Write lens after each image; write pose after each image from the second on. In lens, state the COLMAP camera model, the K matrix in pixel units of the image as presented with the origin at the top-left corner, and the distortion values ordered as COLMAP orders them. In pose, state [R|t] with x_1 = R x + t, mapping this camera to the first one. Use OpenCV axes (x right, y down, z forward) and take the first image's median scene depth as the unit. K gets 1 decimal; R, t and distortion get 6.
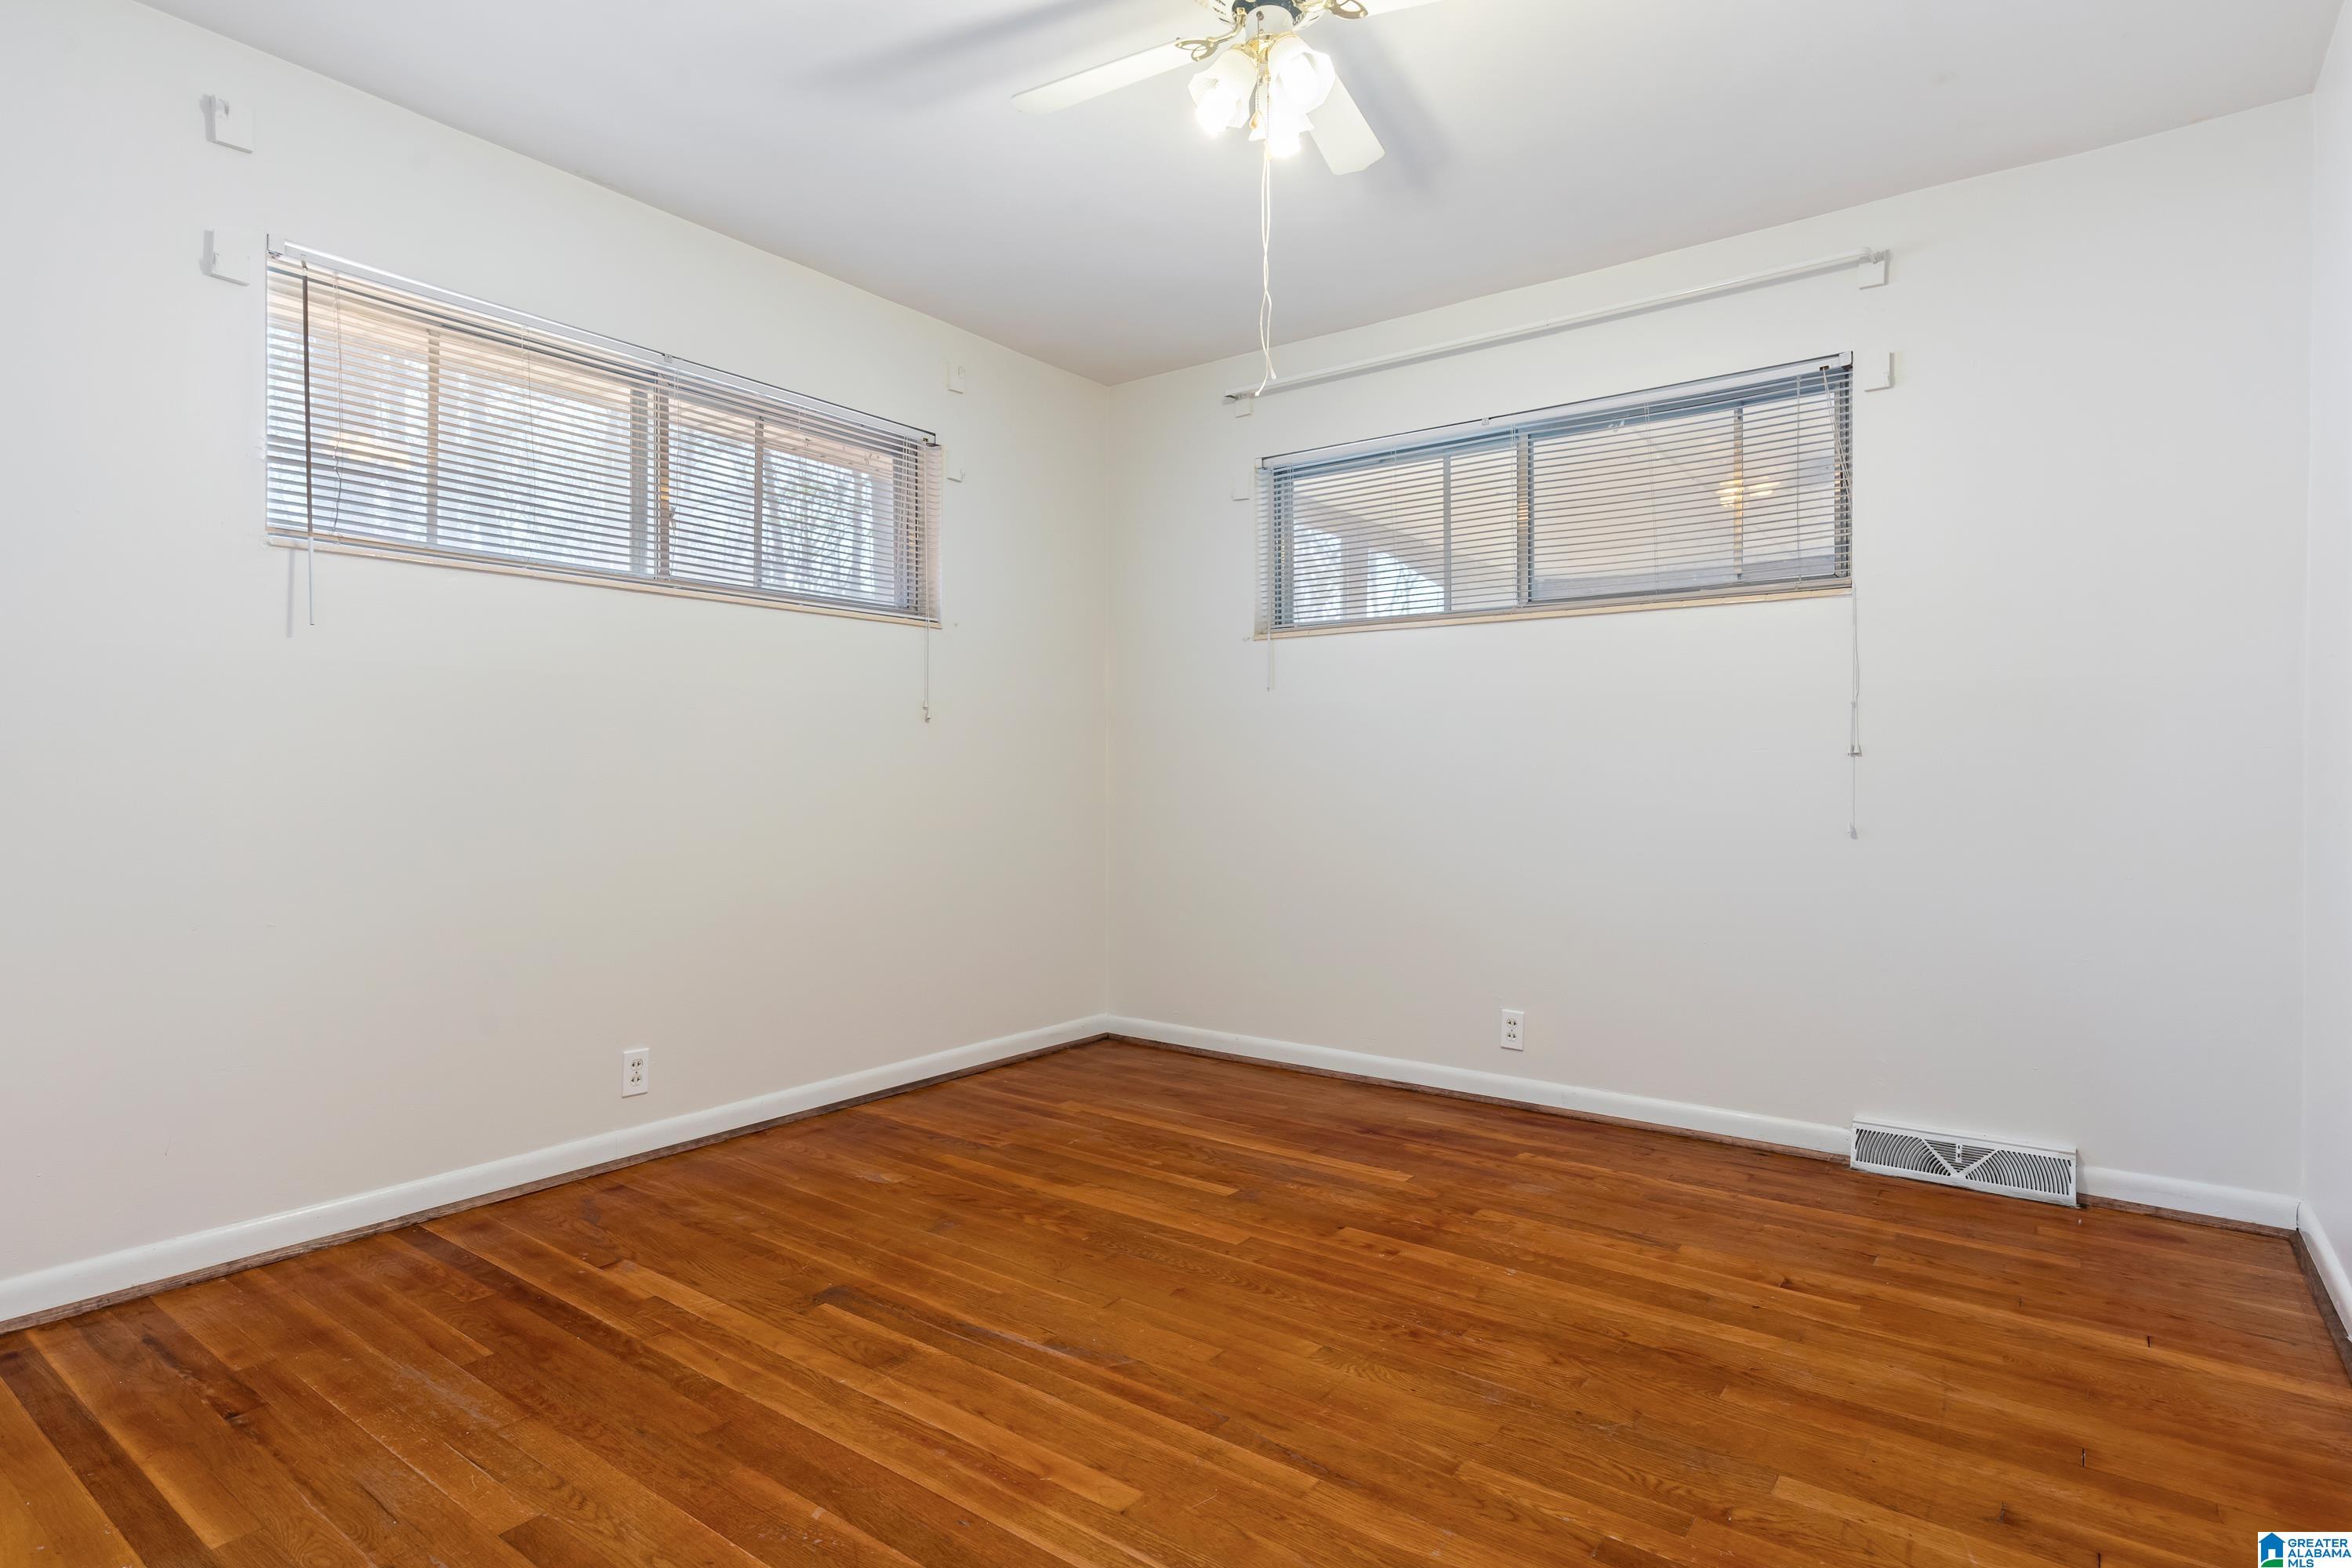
lens RADIAL K [[1221.4, 0, 1171.5], [0, 1221.4, 776.2], [0, 0, 1]] dist [-0.004812, -0.000820]
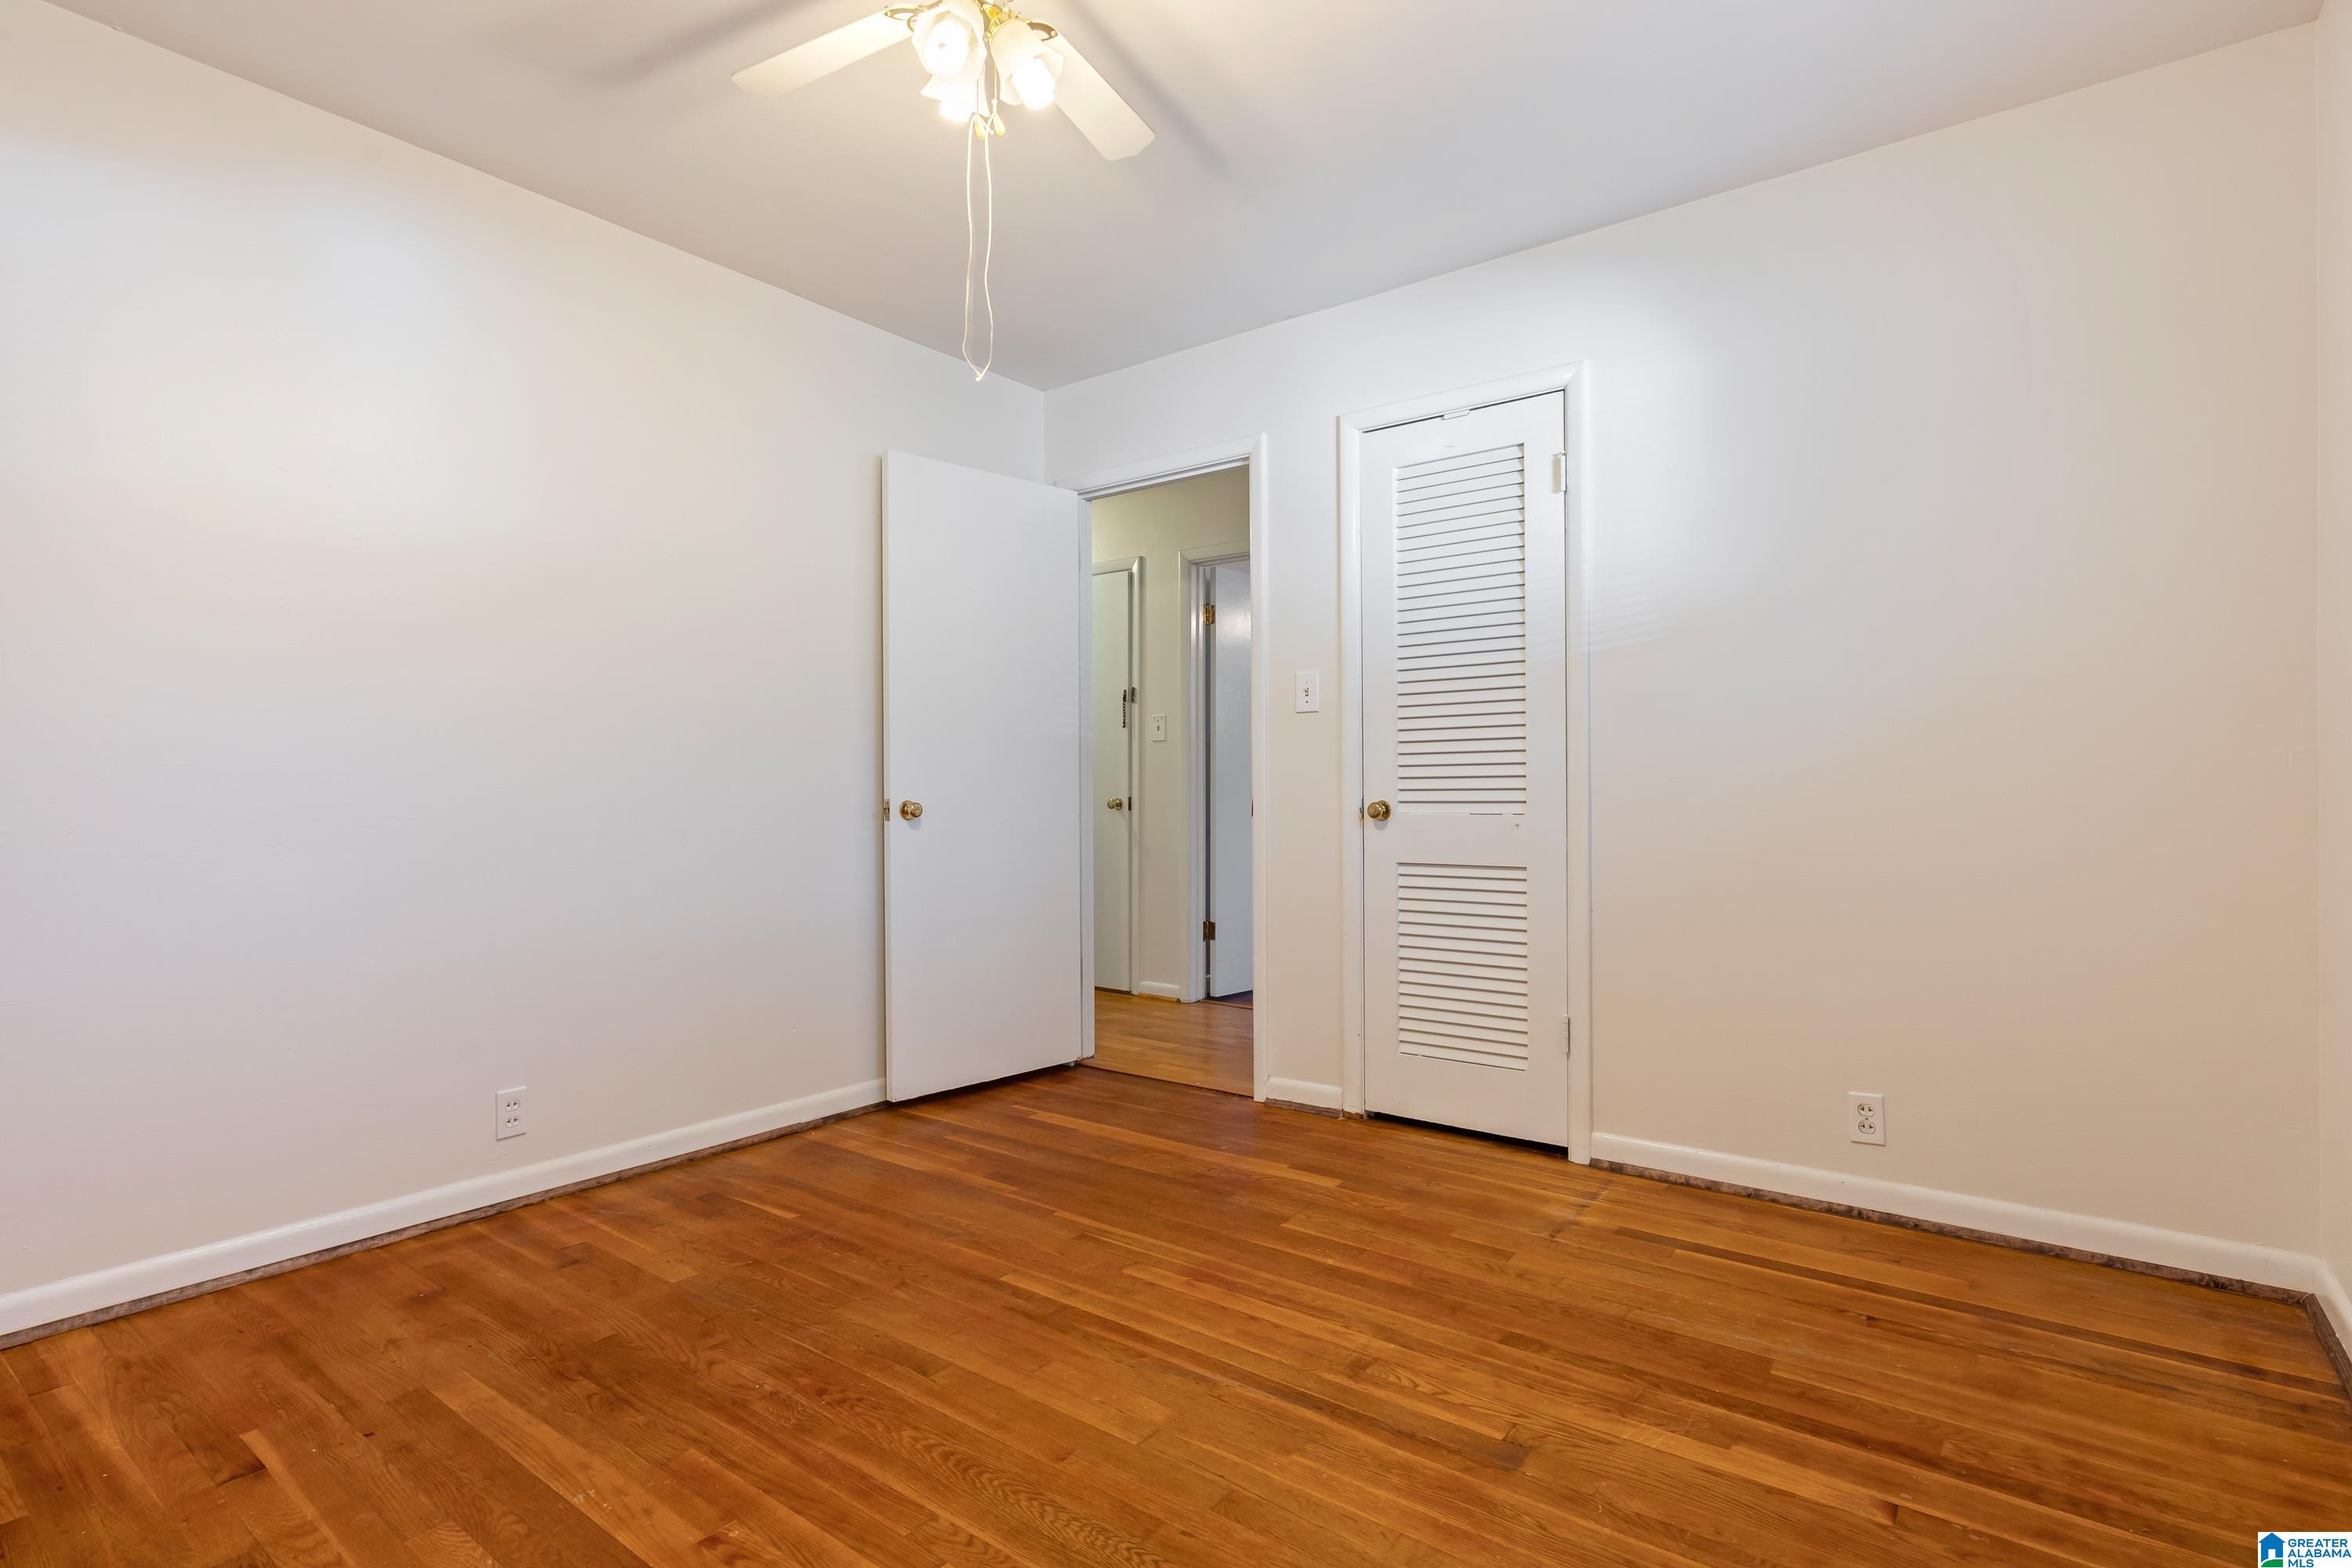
lens RADIAL K [[1157.7, 0, 1175.5], [0, 1157.7, 789.8], [0, 0, 1]] dist [-0.000620, -0.000256]
pose [[-0.999984, 0.000974, 0.005633, -0.081001], [0.000968, 0.999999, -0.000976, 0.000177], [-0.005634, -0.000970, -0.999984, 2.004172]]
